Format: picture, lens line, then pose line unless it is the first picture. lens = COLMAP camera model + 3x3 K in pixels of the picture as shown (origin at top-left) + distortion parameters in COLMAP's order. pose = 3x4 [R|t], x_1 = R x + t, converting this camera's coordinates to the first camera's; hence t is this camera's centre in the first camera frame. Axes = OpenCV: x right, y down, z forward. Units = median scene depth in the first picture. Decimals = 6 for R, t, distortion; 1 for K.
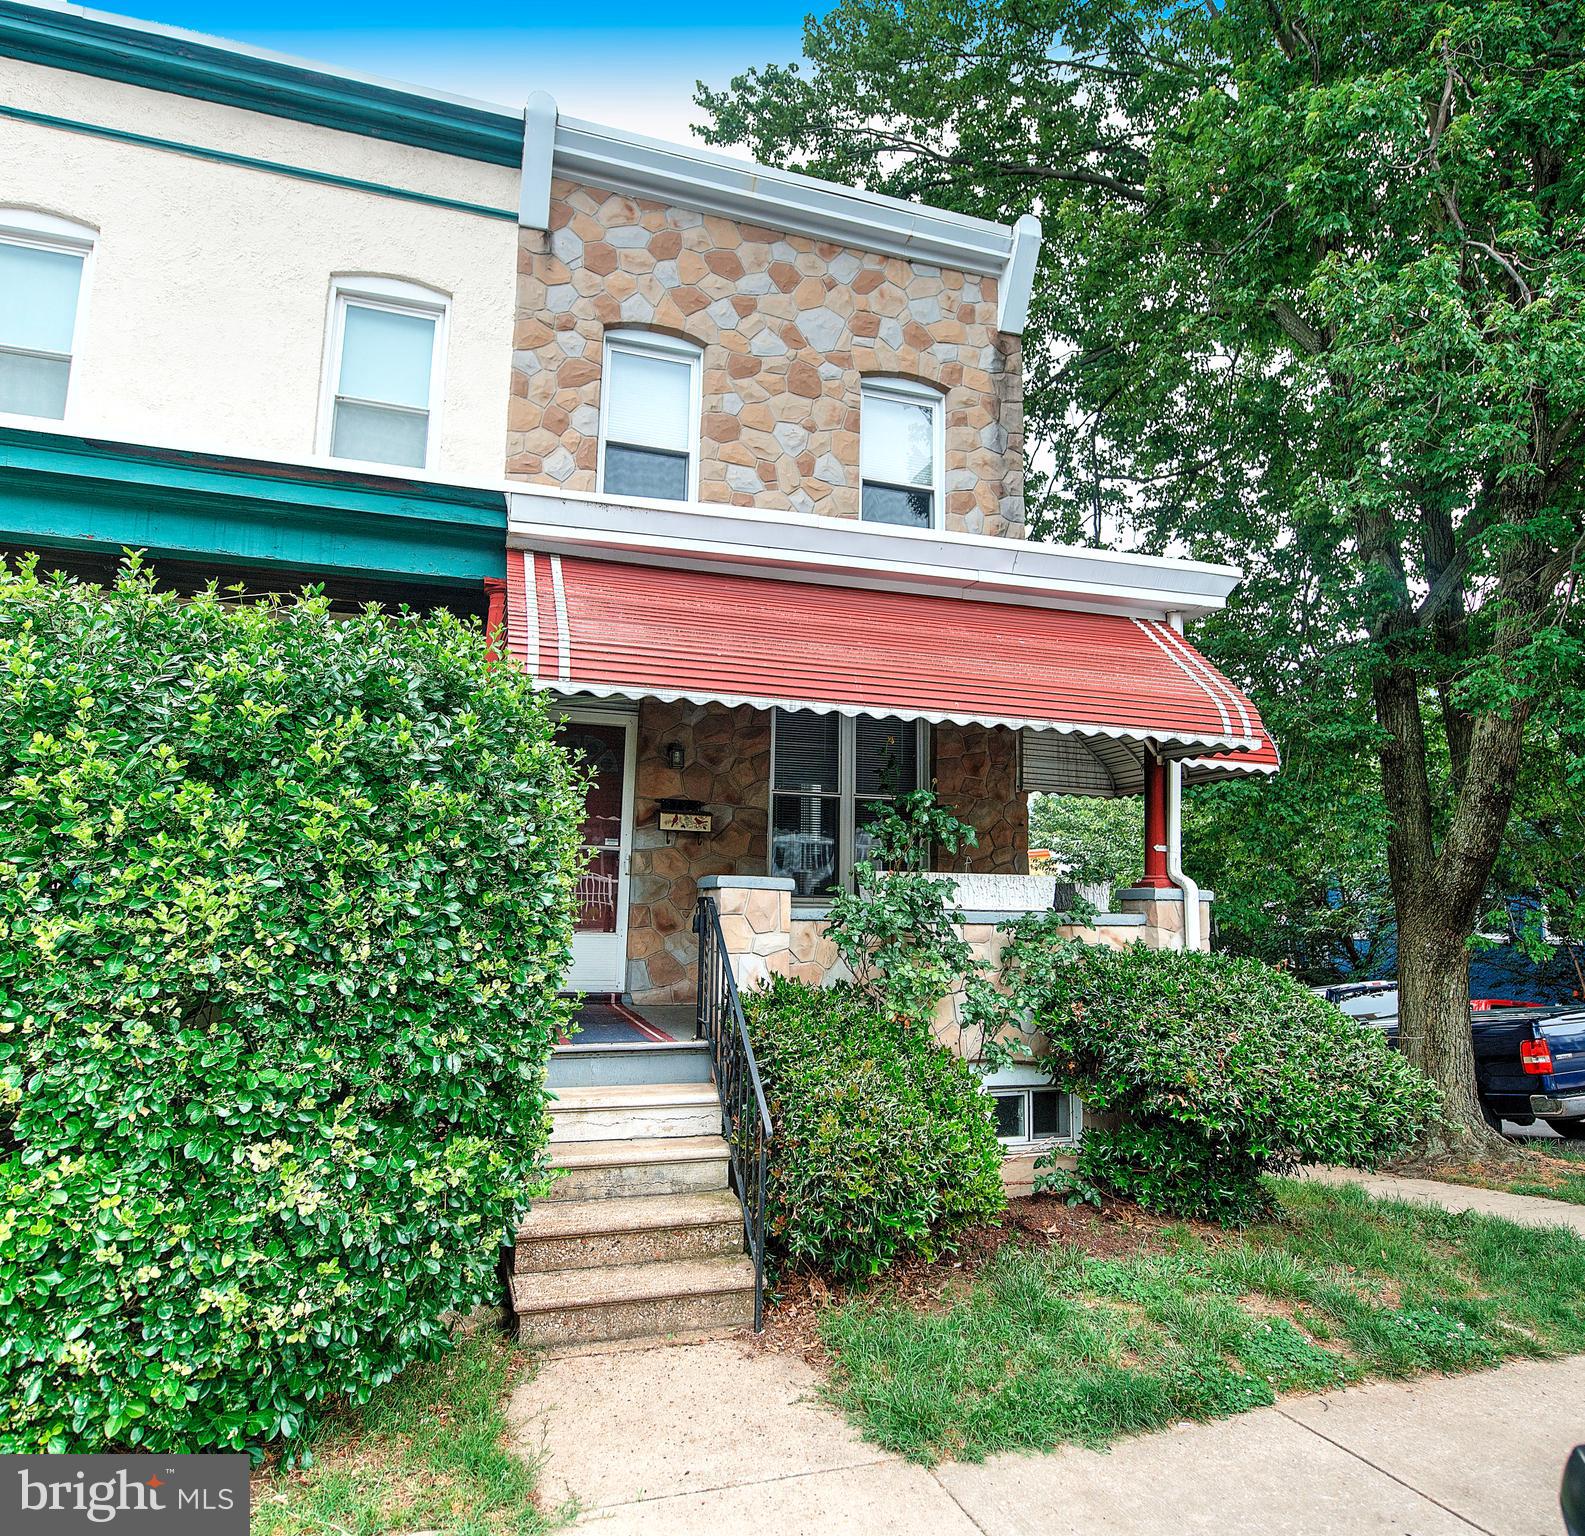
lens RADIAL K [[1093.6, 0, 795.3], [0, 1093.6, 743.6], [0, 0, 1]] dist [-0.008702, 0.001381]
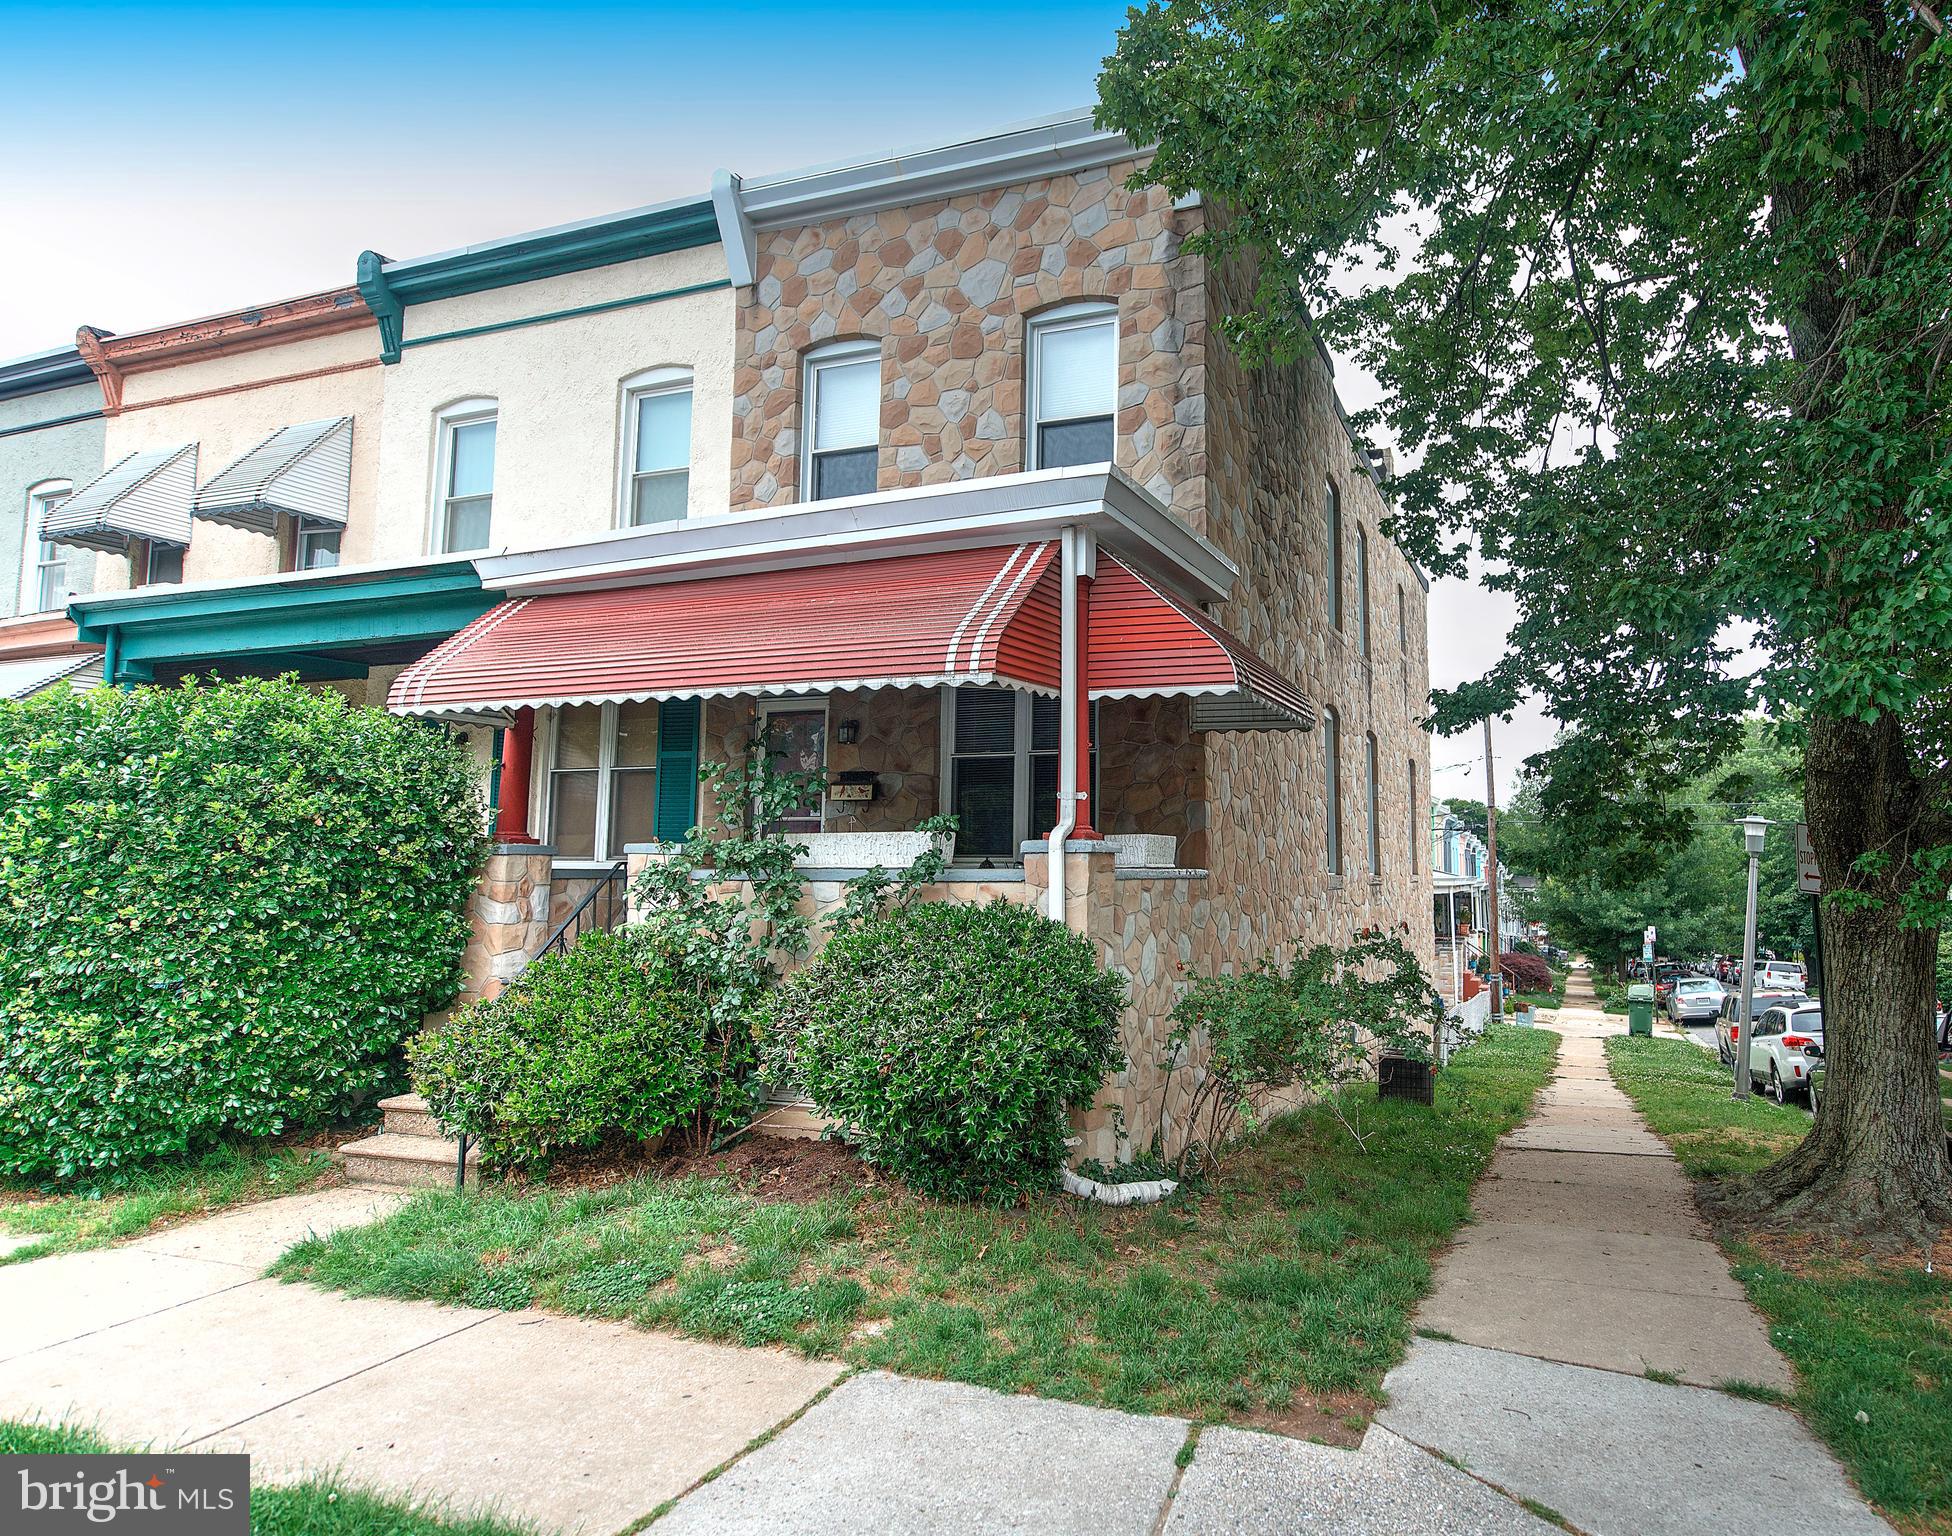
lens RADIAL K [[1191.5, 0, 1147.9], [0, 1191.5, 742.8], [0, 0, 1]] dist [-0.003959, -0.002919]
pose [[0.790760, -0.082102, -0.606595, 1.112081], [0.108441, 0.994080, 0.006817, 0.060792], [0.602444, -0.071171, 0.794982, 0.302615]]
